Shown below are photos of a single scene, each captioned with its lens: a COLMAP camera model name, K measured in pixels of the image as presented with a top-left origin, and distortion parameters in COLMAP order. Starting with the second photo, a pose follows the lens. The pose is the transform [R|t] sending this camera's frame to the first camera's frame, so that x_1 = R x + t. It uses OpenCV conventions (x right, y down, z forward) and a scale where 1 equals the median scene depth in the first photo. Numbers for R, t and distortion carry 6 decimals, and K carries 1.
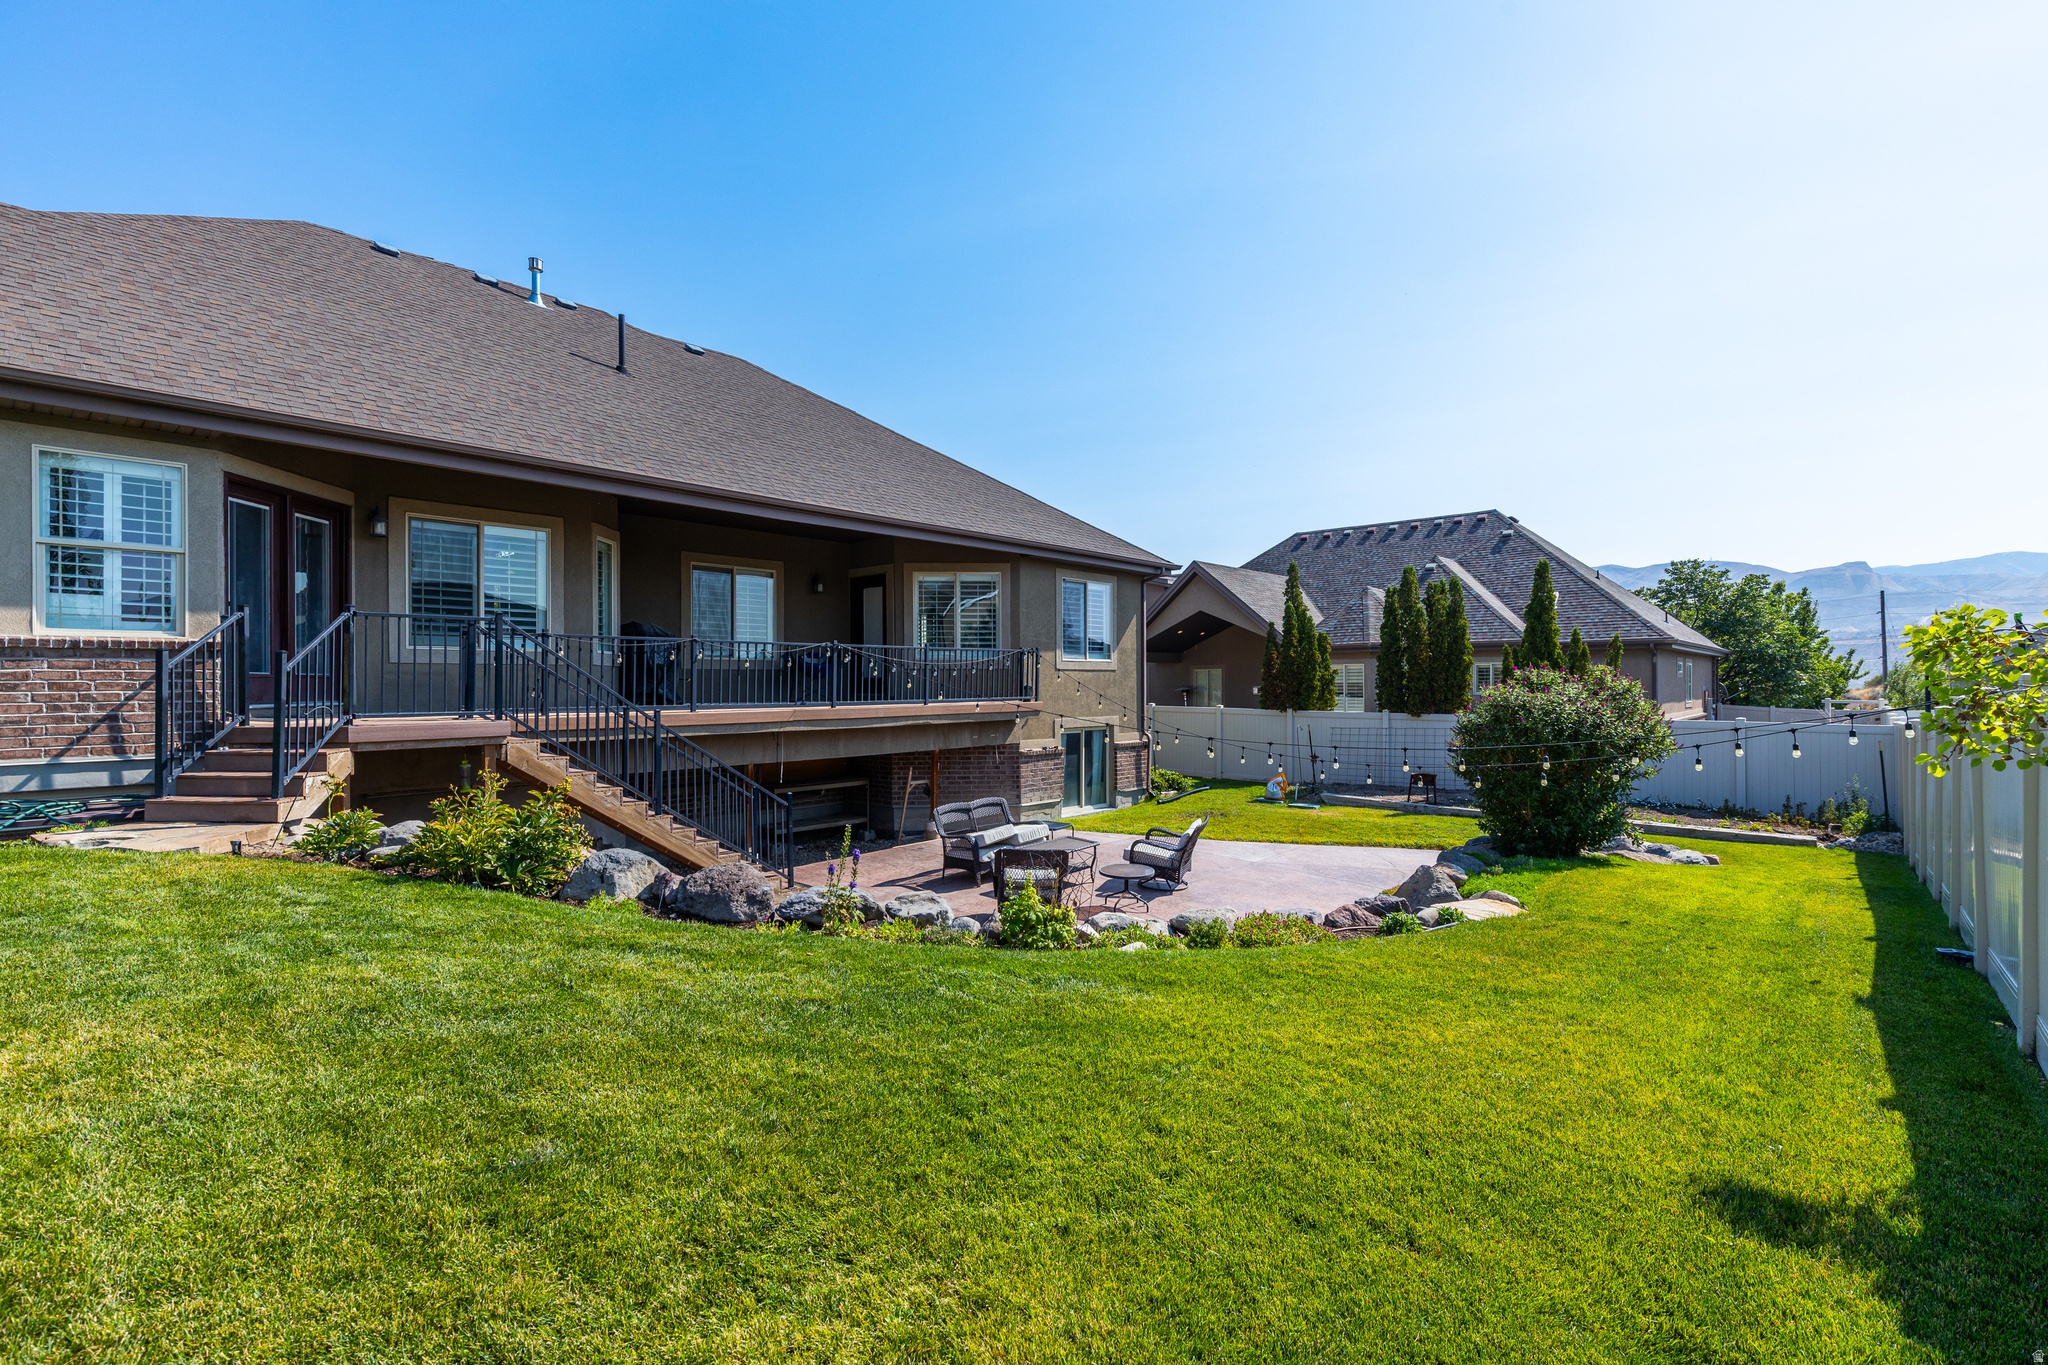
lens RADIAL K [[921.4, 0, 1032.7], [0, 921.4, 678.4], [0, 0, 1]] dist [0.007245, -0.000537]
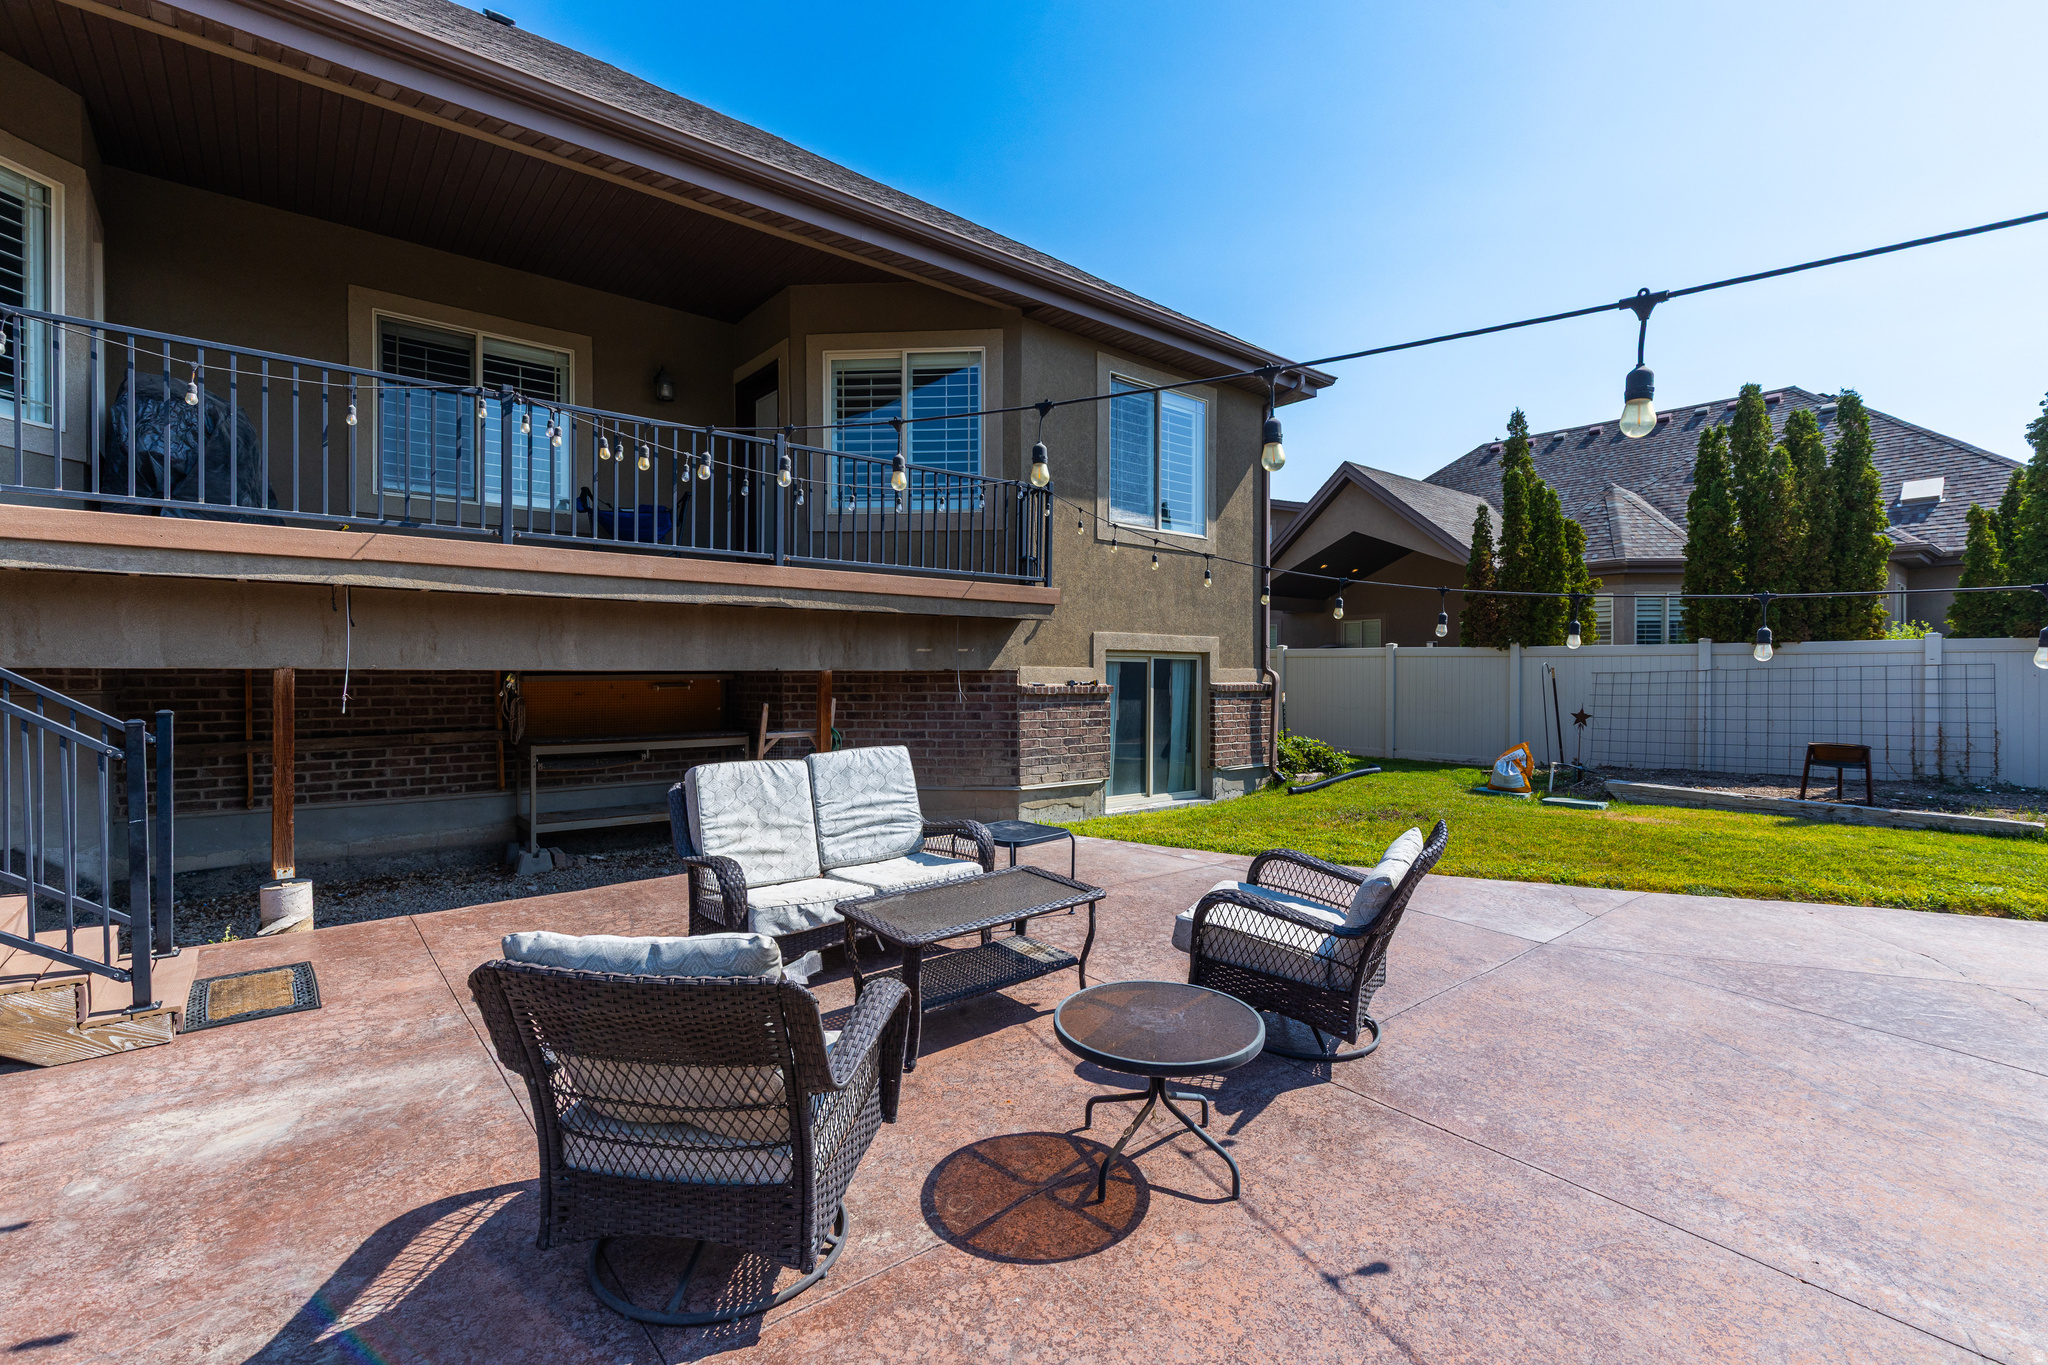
lens RADIAL K [[921.4, 0, 1032.7], [0, 921.4, 678.4], [0, 0, 1]] dist [0.007245, -0.000537]
pose [[0.990017, 0.003924, -0.140895, 0.059489], [-0.002798, 0.999963, 0.008188, 0.061707], [0.140922, -0.007712, 0.989991, 0.420817]]
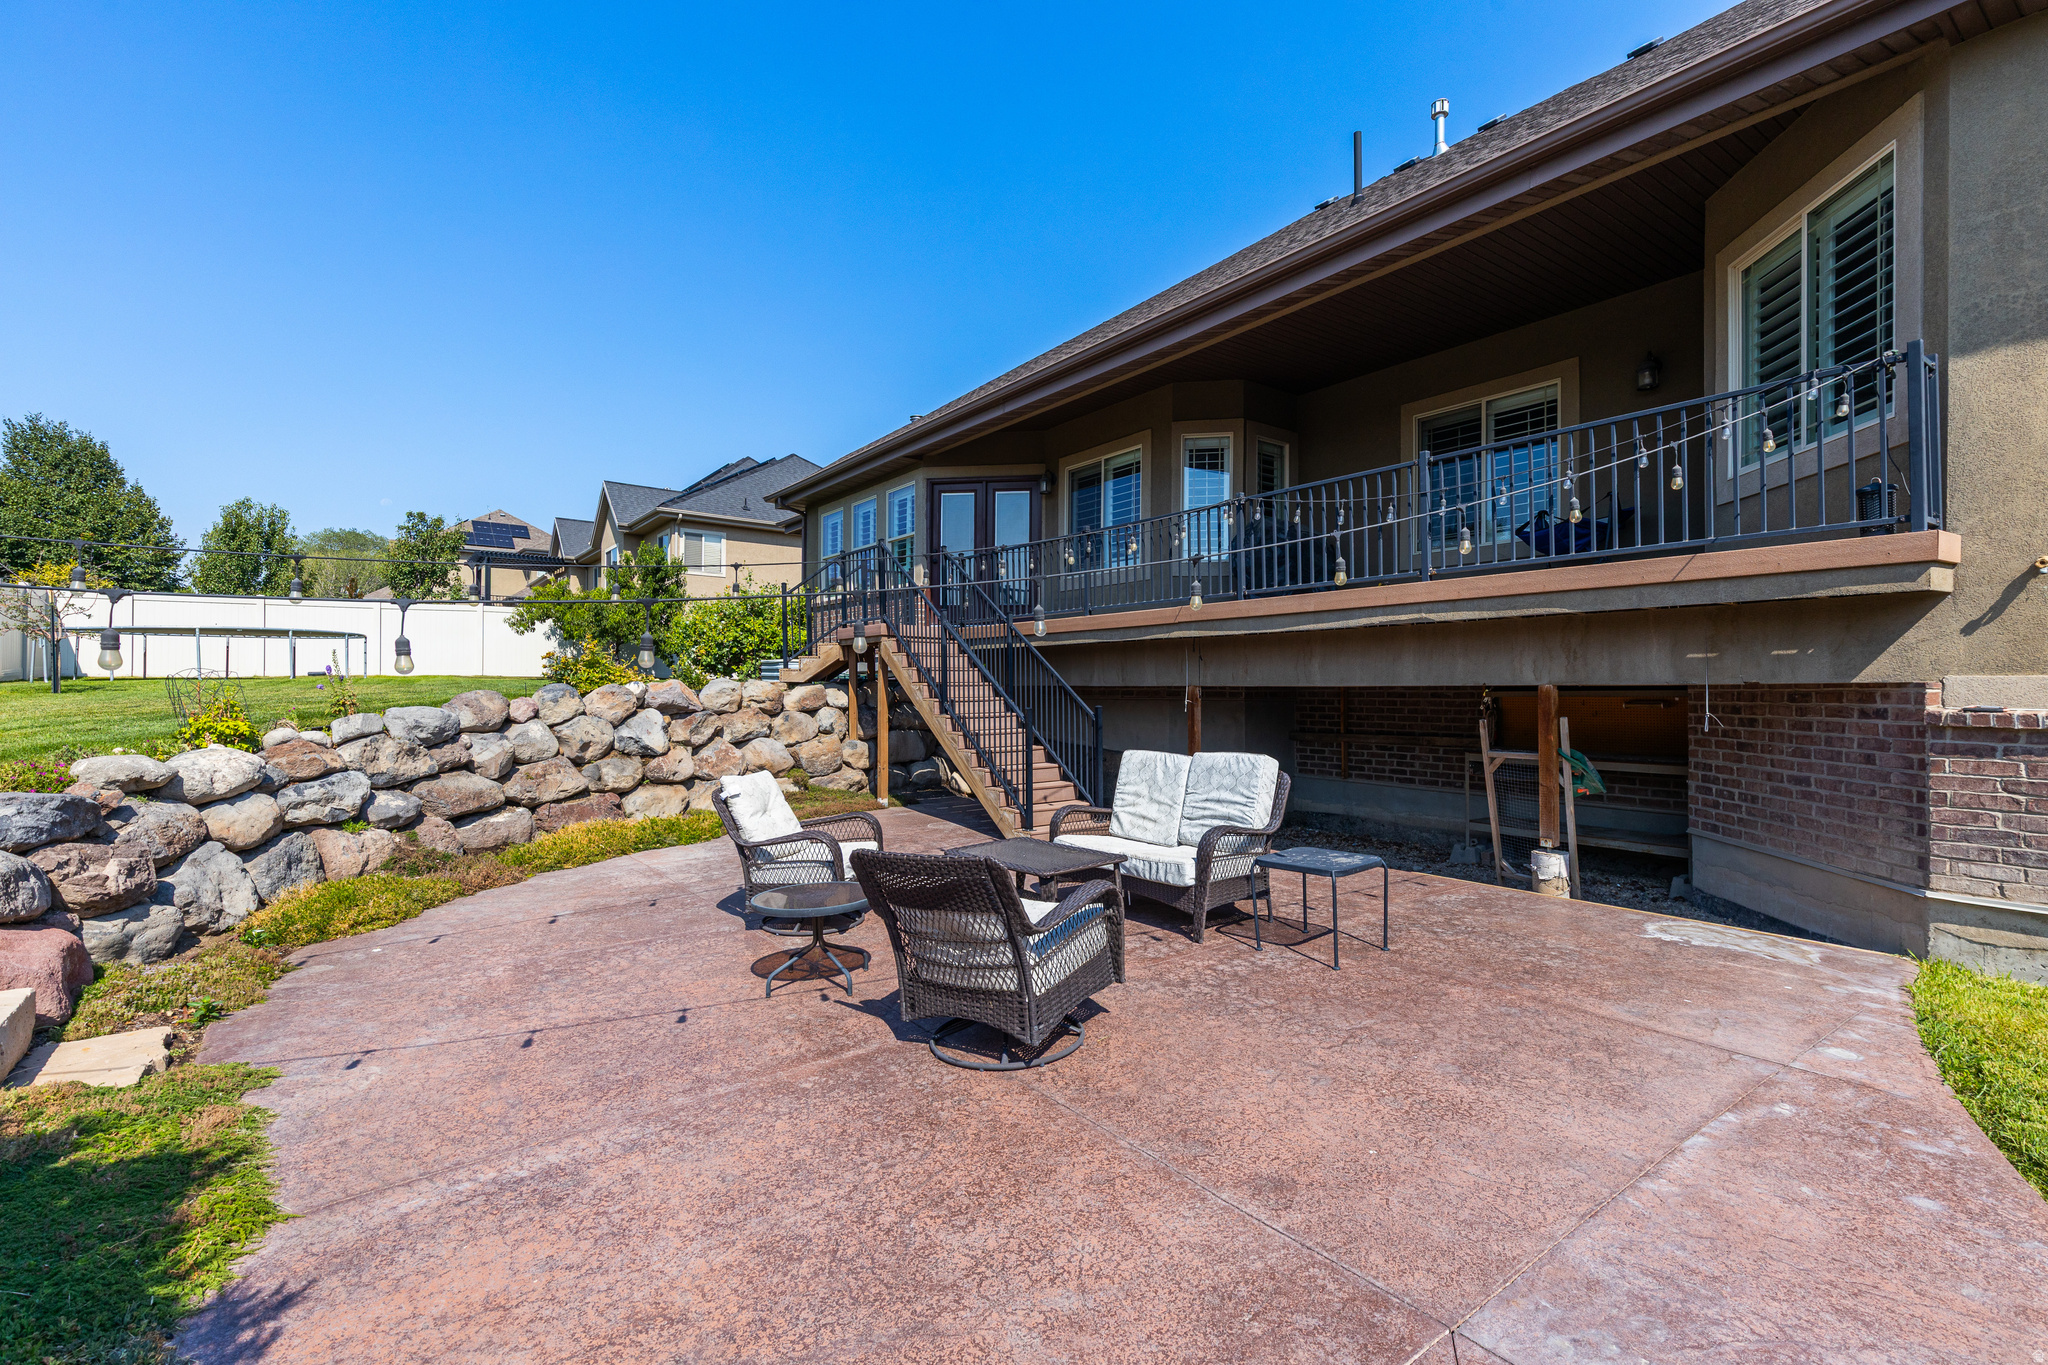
lens RADIAL K [[921.4, 0, 1032.7], [0, 921.4, 678.4], [0, 0, 1]] dist [0.007245, -0.000537]
pose [[-0.206786, -0.009815, -0.978337, 0.292218], [0.000323, 0.999949, -0.010100, 0.062746], [0.978386, -0.002404, -0.206772, 0.683369]]
